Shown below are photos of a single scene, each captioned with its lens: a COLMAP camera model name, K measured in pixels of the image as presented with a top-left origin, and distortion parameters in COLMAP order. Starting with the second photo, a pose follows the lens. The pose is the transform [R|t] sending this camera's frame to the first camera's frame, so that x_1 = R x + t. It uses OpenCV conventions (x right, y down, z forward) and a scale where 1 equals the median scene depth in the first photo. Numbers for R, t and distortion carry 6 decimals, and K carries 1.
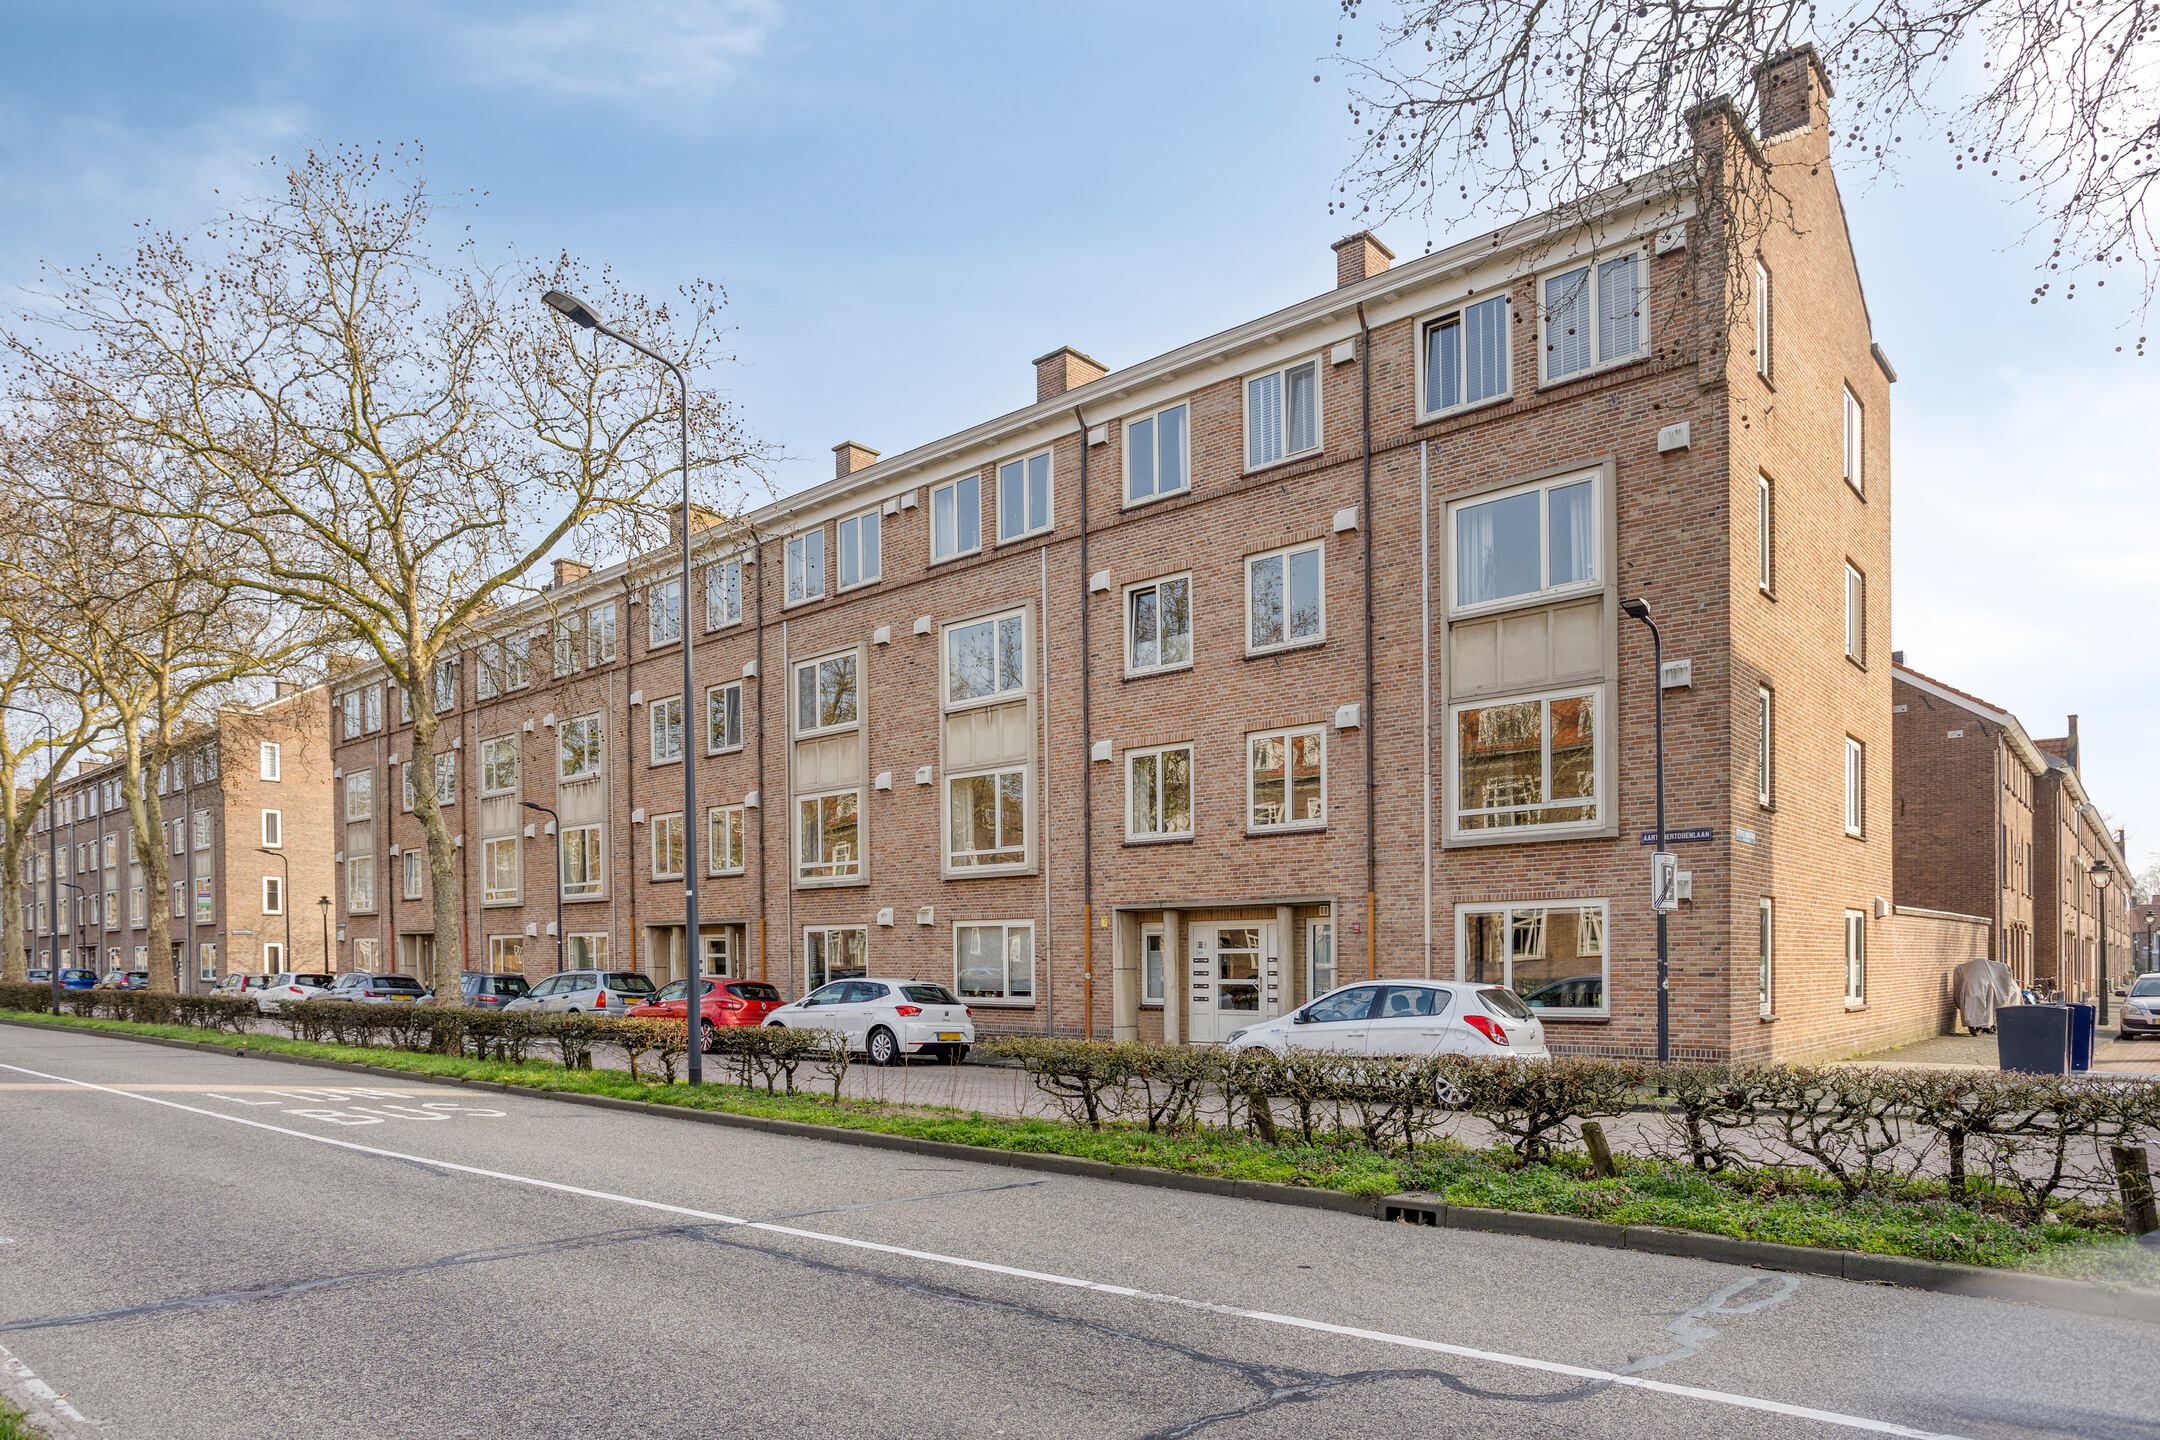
lens RADIAL K [[1380.3, 0, 1077.1], [0, 1380.3, 657.7], [0, 0, 1]] dist [-0.047188, 0.033129]
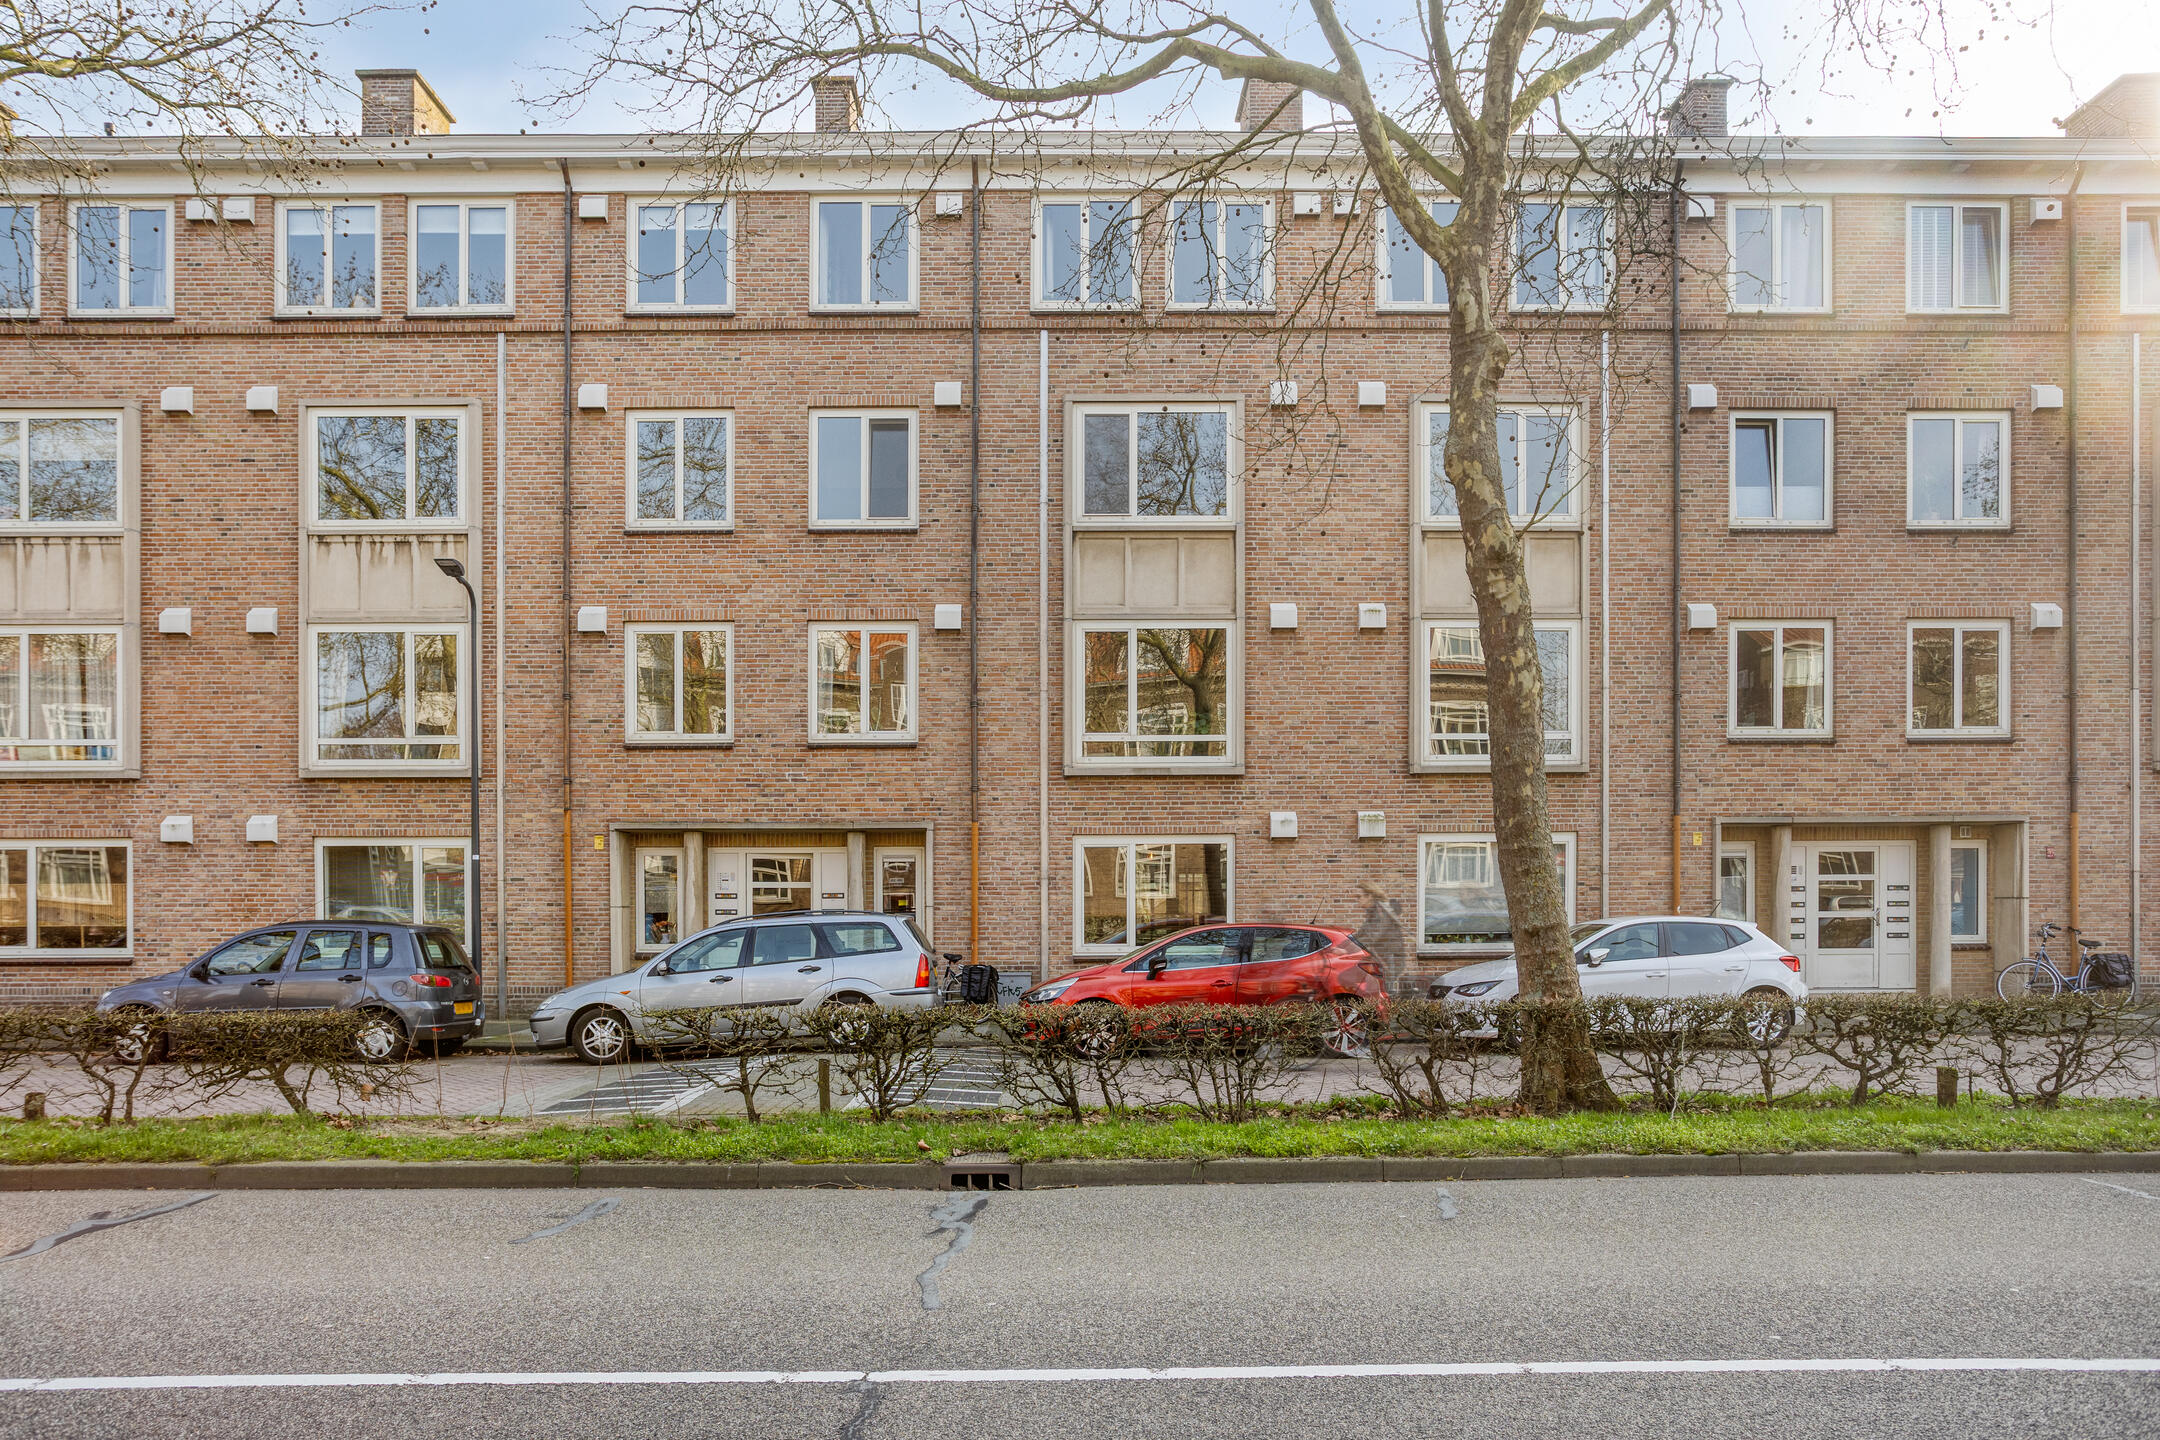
lens RADIAL K [[1380.3, 0, 1077.1], [0, 1380.3, 657.7], [0, 0, 1]] dist [-0.047188, 0.033129]
pose [[0.724244, 0.117740, 0.679417, -0.604089], [-0.146574, 0.989083, -0.015158, 0.123862], [-0.673785, -0.088607, 0.733596, 0.550462]]
